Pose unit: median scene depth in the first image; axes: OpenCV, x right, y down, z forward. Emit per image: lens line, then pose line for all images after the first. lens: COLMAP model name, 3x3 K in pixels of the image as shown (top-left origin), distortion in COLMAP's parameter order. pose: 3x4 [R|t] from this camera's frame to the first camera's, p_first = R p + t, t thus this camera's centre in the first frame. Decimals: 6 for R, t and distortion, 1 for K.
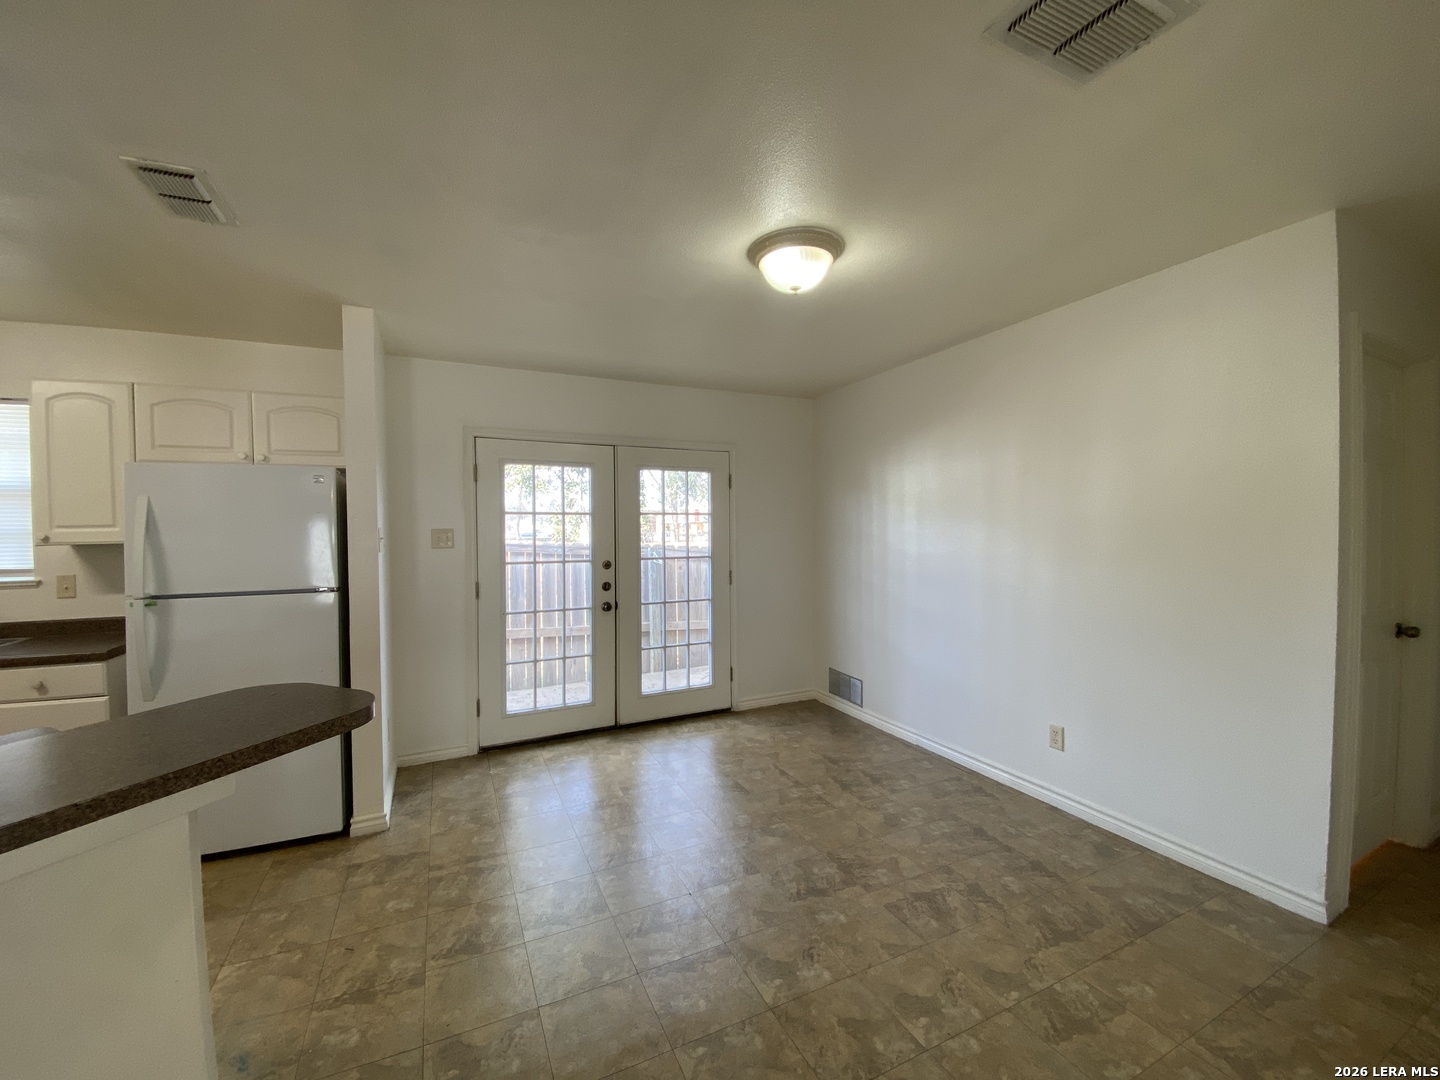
lens RADIAL K [[574.6, 0, 716.8], [0, 574.6, 547.3], [0, 0, 1]] dist [-0.018939, -0.001091]
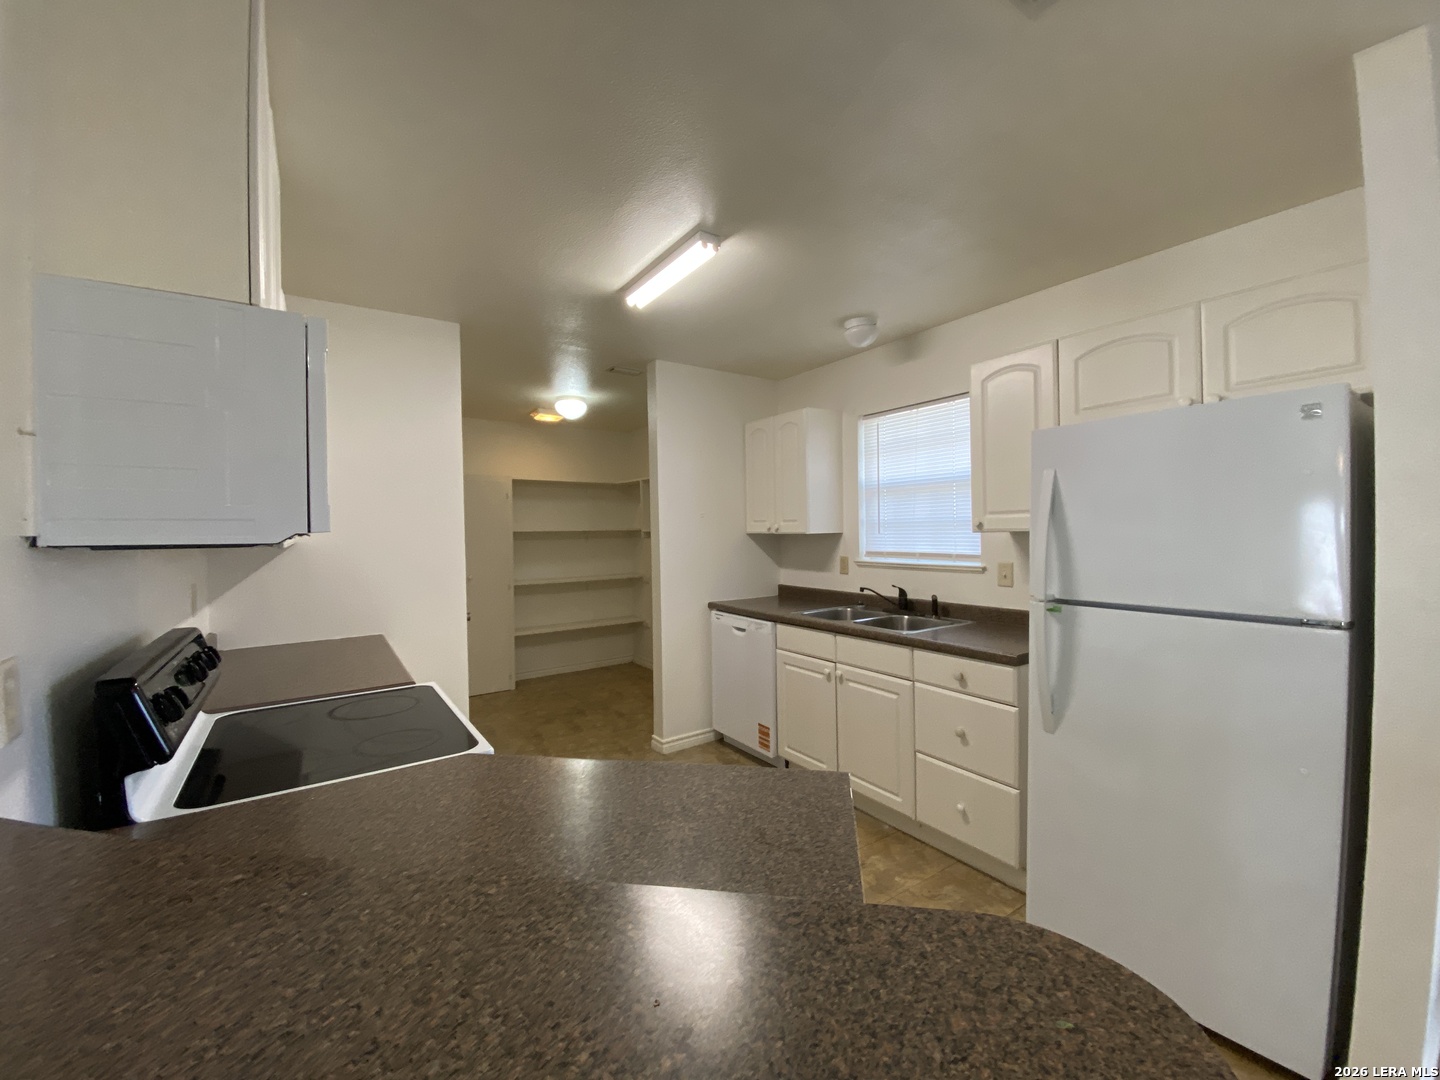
lens RADIAL K [[574.6, 0, 714.3], [0, 574.6, 540.2], [0, 0, 1]] dist [-0.018939, -0.001091]
pose [[0.118158, 0.028750, -0.992579, -0.254231], [-0.020102, 0.999445, 0.026556, -0.006045], [0.992791, 0.016815, 0.118670, 0.399891]]
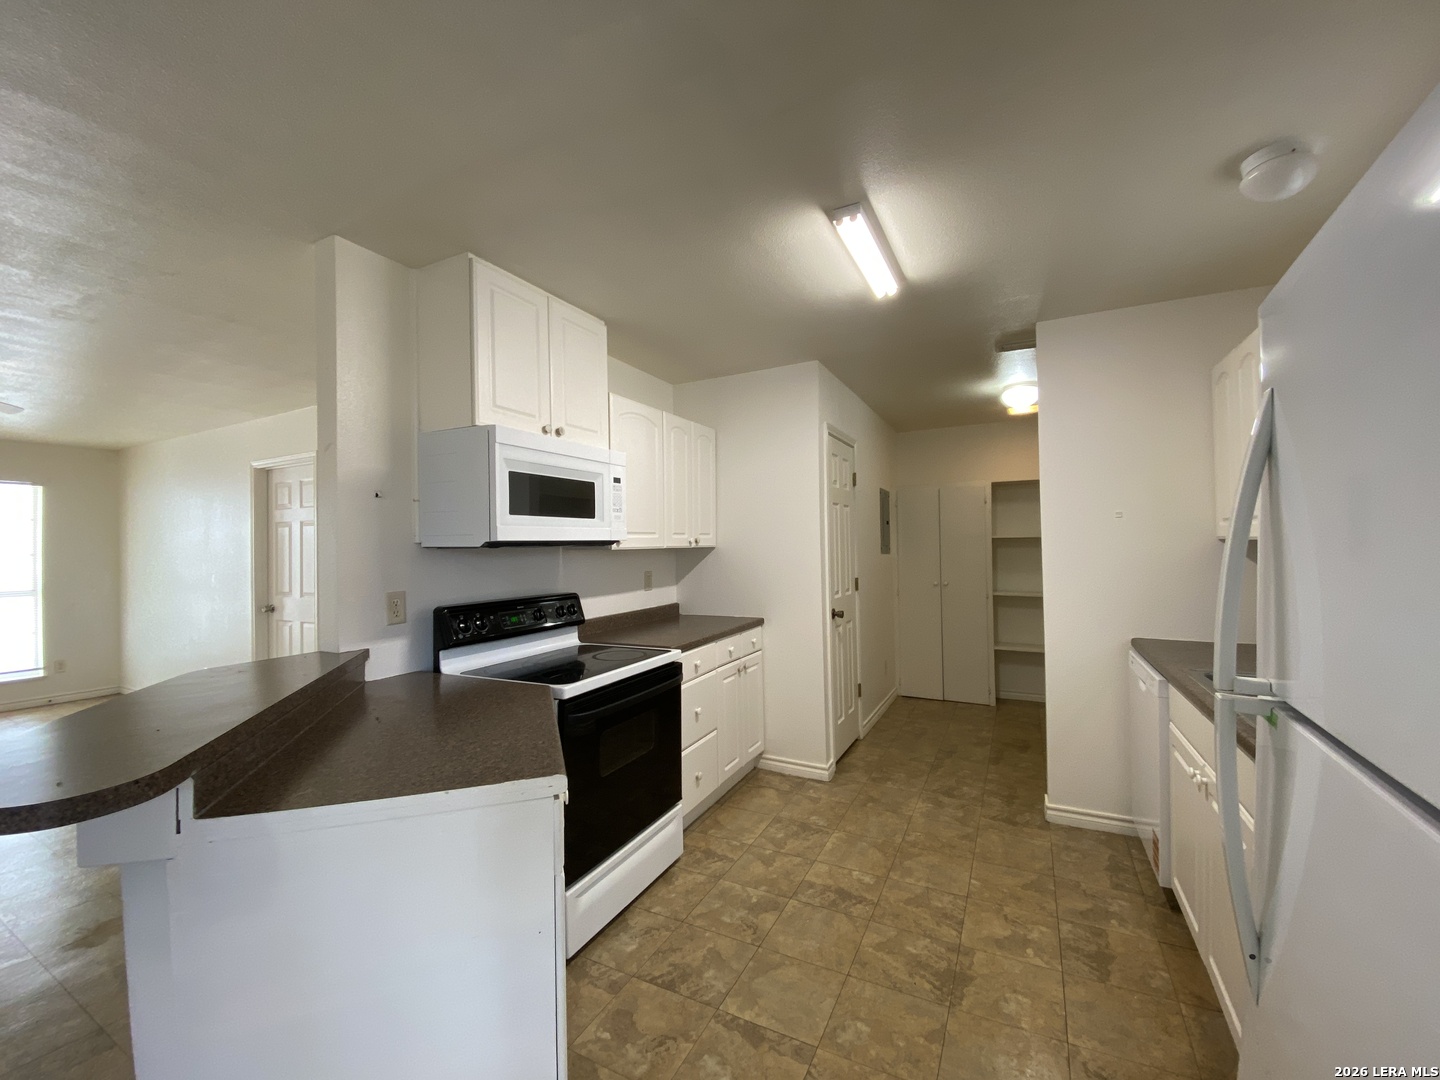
lens RADIAL K [[574.6, 0, 723.2], [0, 574.6, 538.6], [0, 0, 1]] dist [-0.018939, -0.001091]
pose [[-0.822658, 0.017312, -0.568273, -0.532345], [0.005947, 0.999744, 0.021847, -0.013317], [0.568505, 0.014593, -0.822550, 1.006629]]
